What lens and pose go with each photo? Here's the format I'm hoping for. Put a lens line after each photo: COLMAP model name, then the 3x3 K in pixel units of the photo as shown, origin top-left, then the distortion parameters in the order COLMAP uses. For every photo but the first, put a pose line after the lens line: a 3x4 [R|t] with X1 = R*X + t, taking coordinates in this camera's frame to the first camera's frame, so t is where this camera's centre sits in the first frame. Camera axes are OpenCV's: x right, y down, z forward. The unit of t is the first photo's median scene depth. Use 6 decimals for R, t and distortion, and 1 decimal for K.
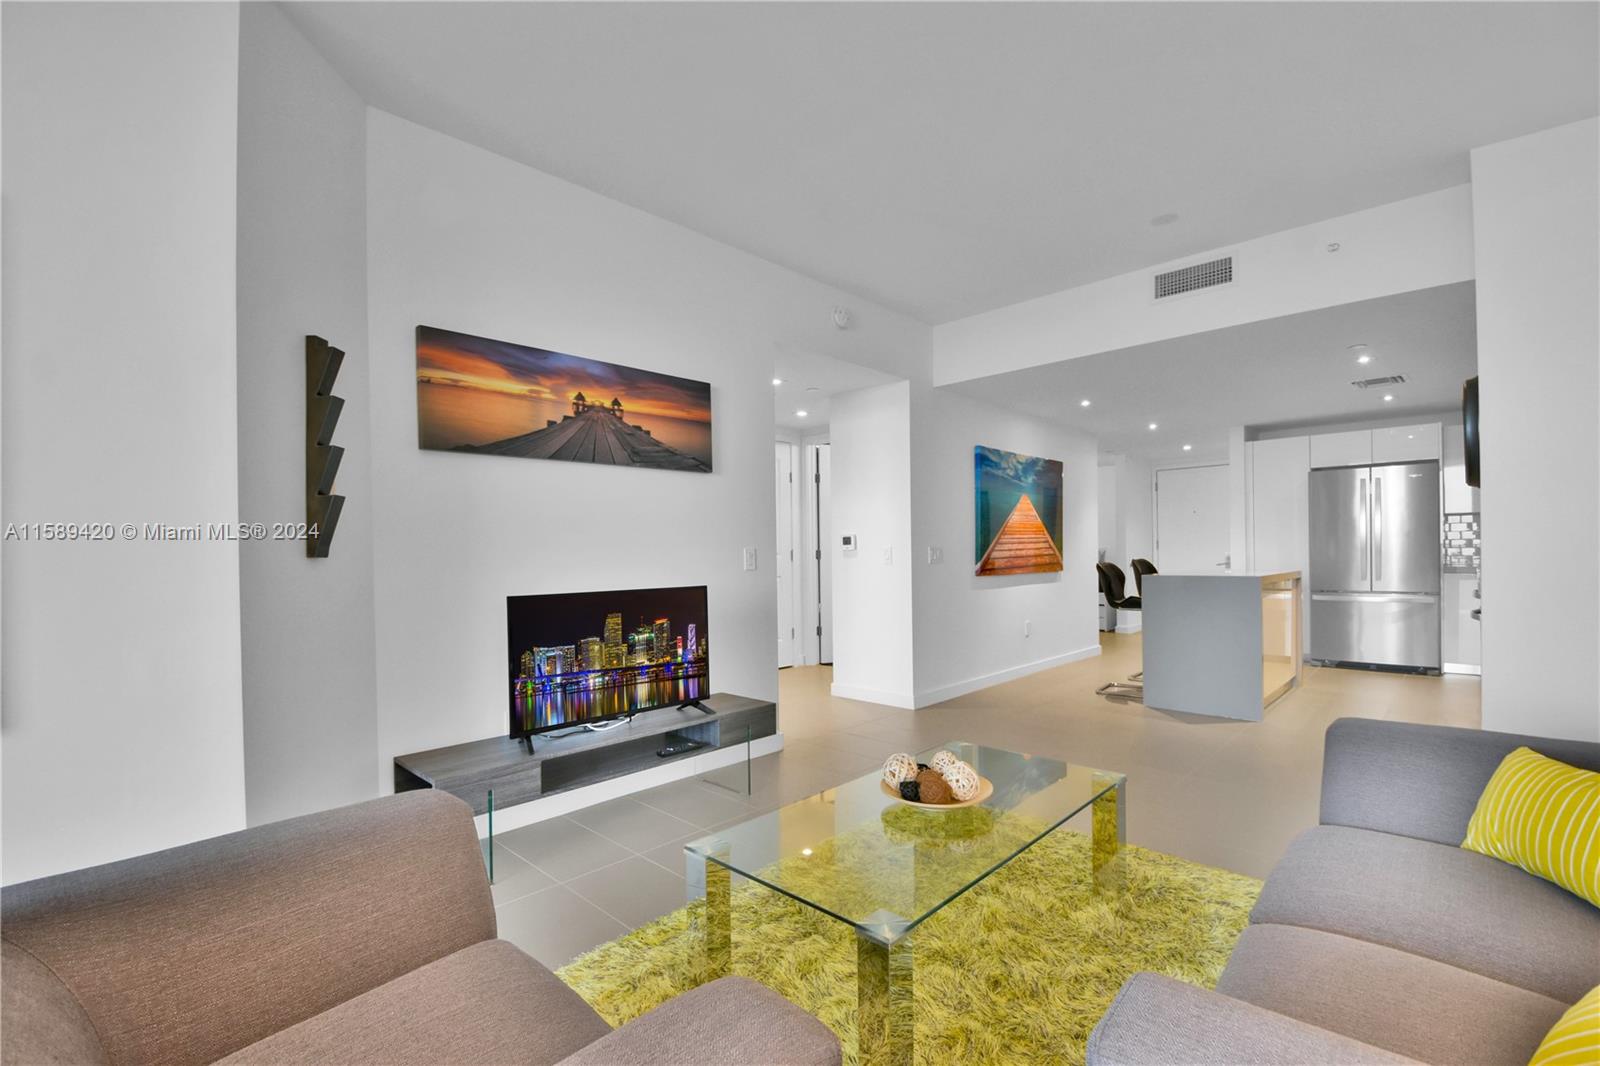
lens RADIAL K [[709.1, 0, 809.9], [0, 709.1, 554.8], [0, 0, 1]] dist [-0.001370, -0.012710]
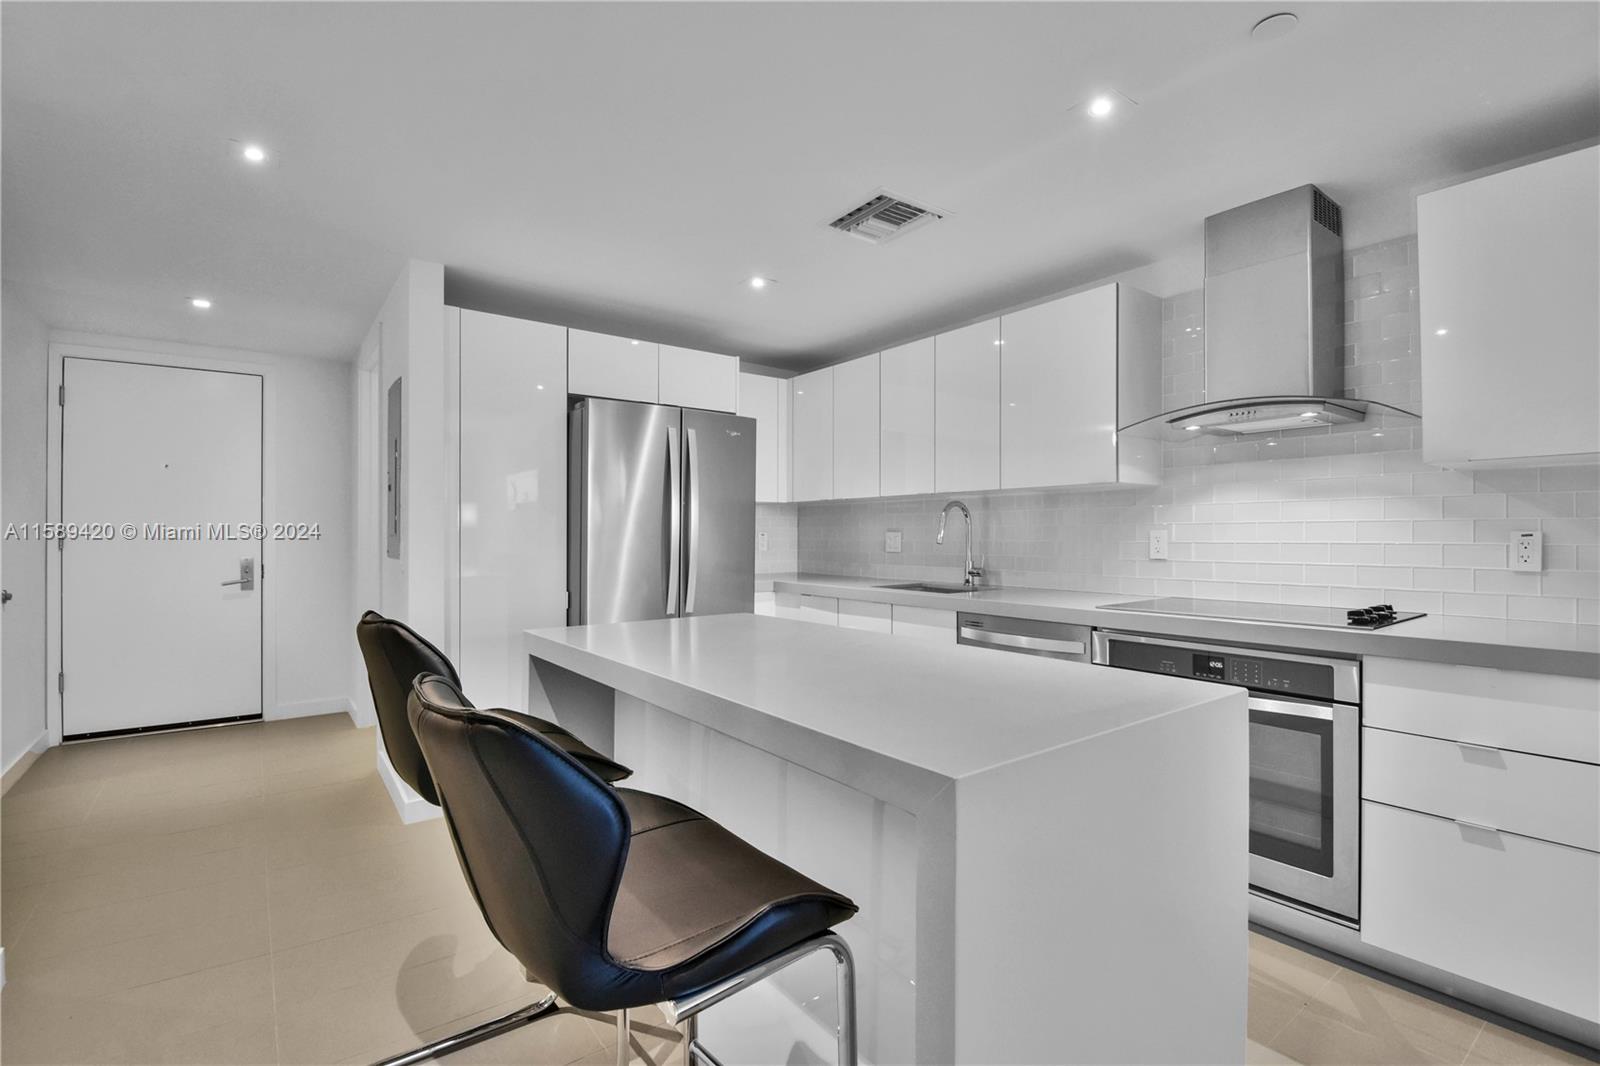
lens RADIAL K [[709.1, 0, 798.4], [0, 709.1, 531.3], [0, 0, 1]] dist [-0.001370, -0.012710]
pose [[0.163131, 0.022398, 0.986350, 0.500468], [-0.001634, 0.999747, -0.022432, -0.030934], [-0.986603, 0.002048, 0.163126, 1.536685]]
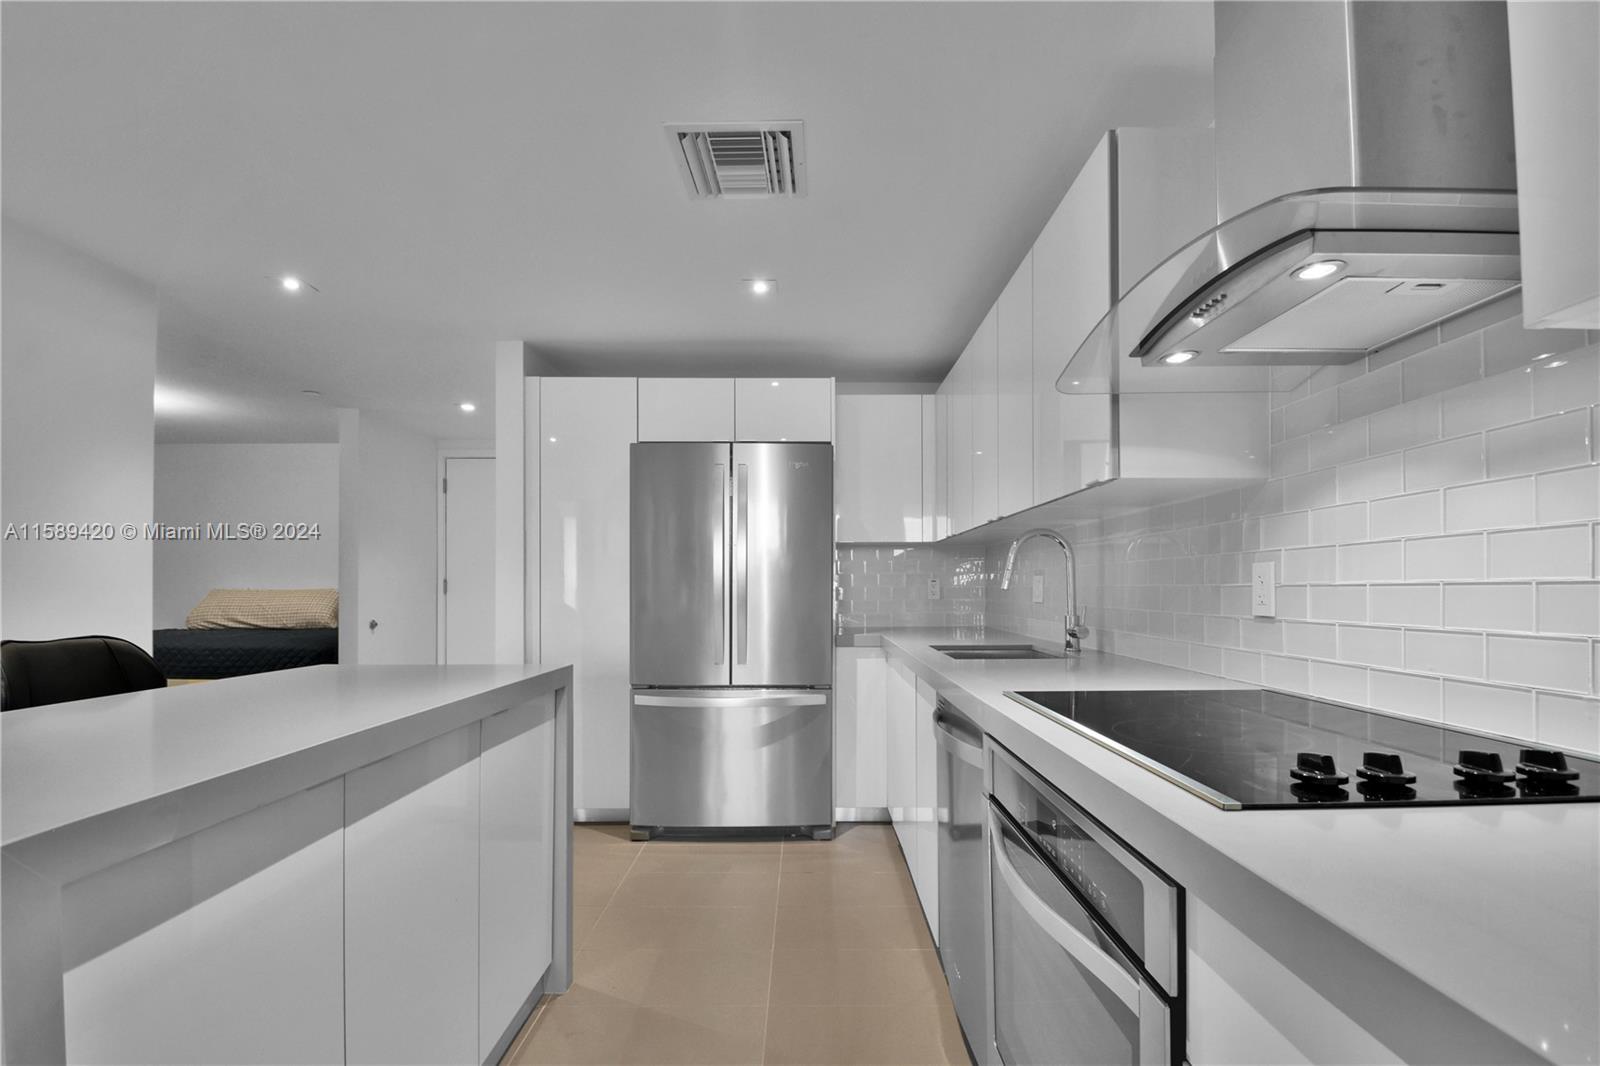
lens RADIAL K [[709.1, 0, 825.0], [0, 709.1, 580.1], [0, 0, 1]] dist [-0.001370, -0.012710]
pose [[0.713451, 0.025821, 0.700229, 0.912084], [-0.012281, 0.999628, -0.024349, -0.025743], [-0.700597, 0.008772, 0.713503, 1.101532]]
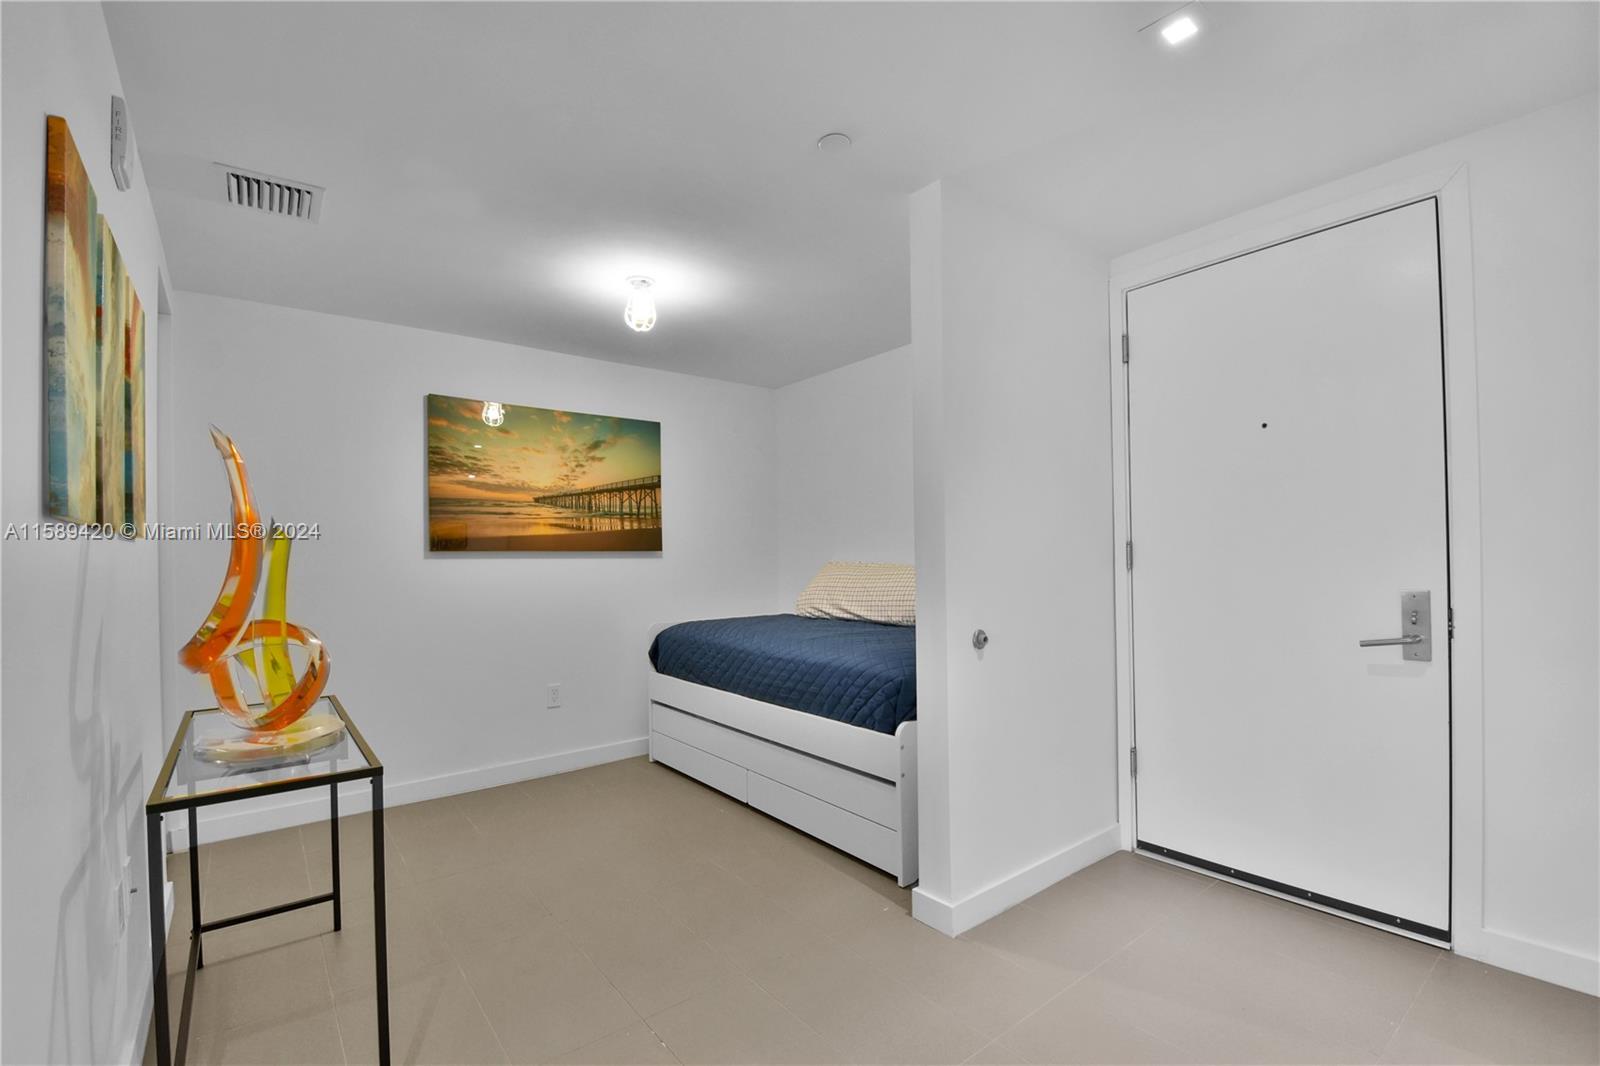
lens RADIAL K [[709.1, 0, 804.6], [0, 709.1, 563.2], [0, 0, 1]] dist [-0.001370, -0.012710]
pose [[0.989126, 0.007815, -0.146863, 1.199858], [-0.007125, 0.999961, 0.005220, -0.033641], [0.146898, -0.004117, 0.989143, 2.085074]]
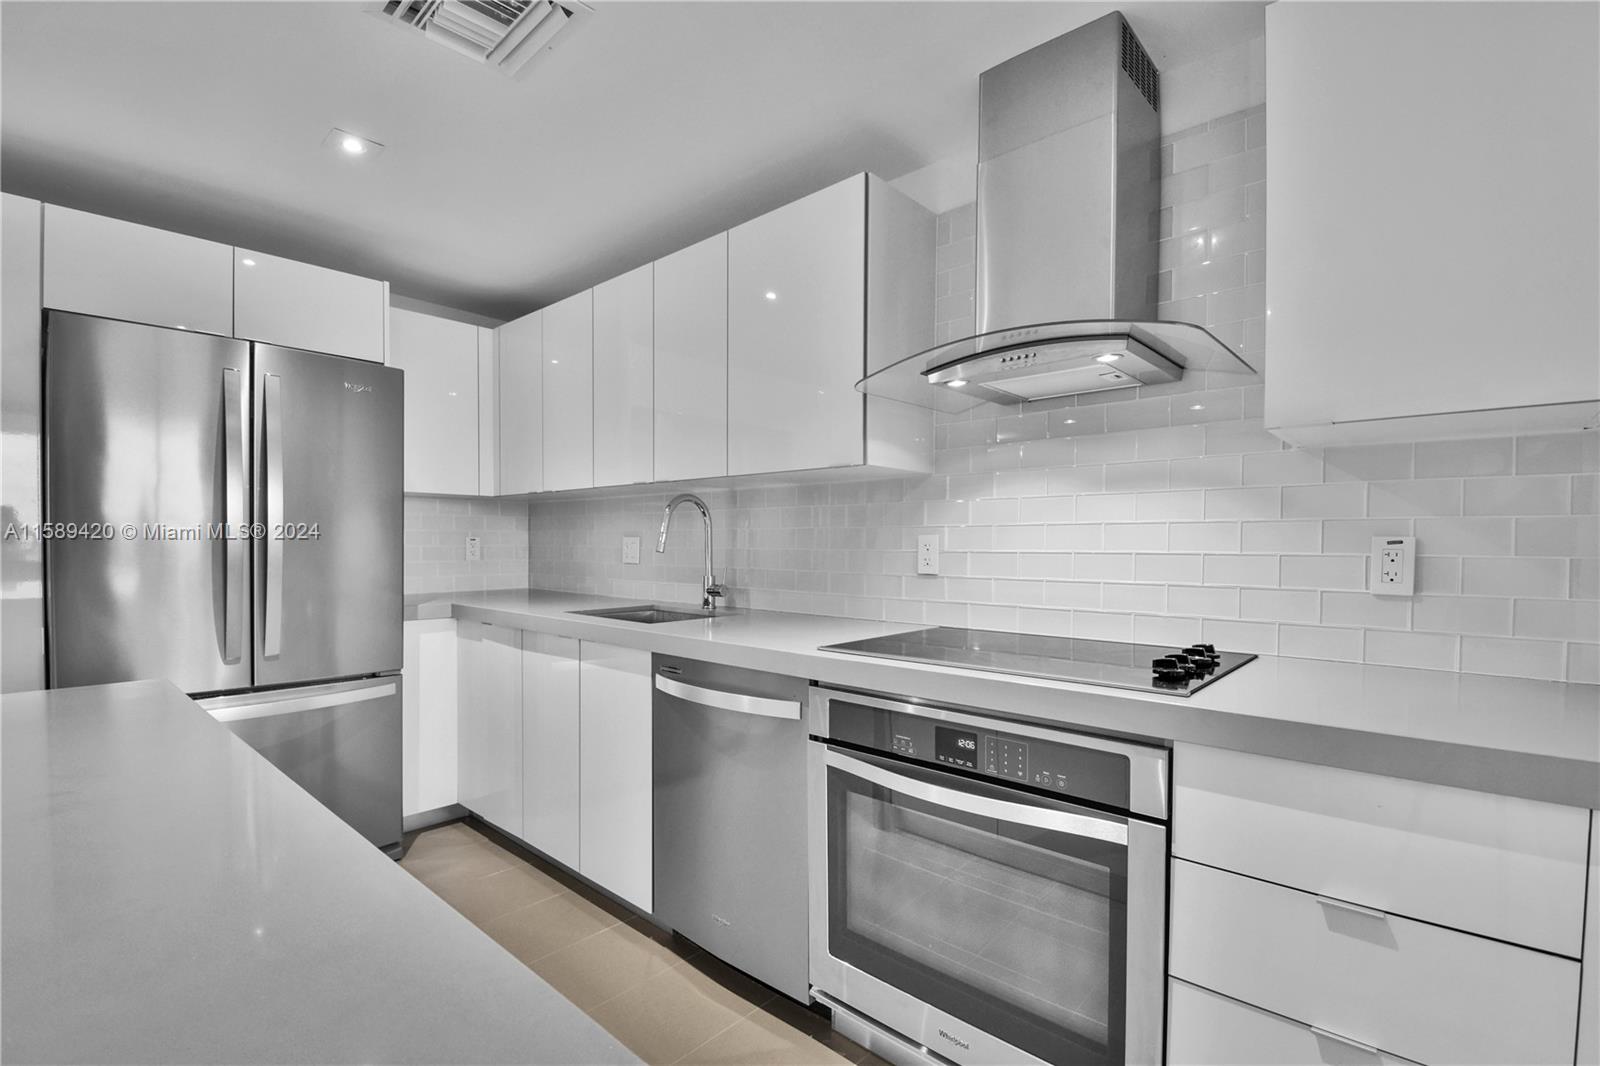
lens RADIAL K [[709.1, 0, 809.7], [0, 709.1, 556.1], [0, 0, 1]] dist [-0.001370, -0.012710]
pose [[-0.033787, 0.000404, 0.999429, 0.805574], [-0.004112, 0.999991, -0.000543, -0.032410], [-0.999421, -0.004128, -0.033785, 1.365827]]
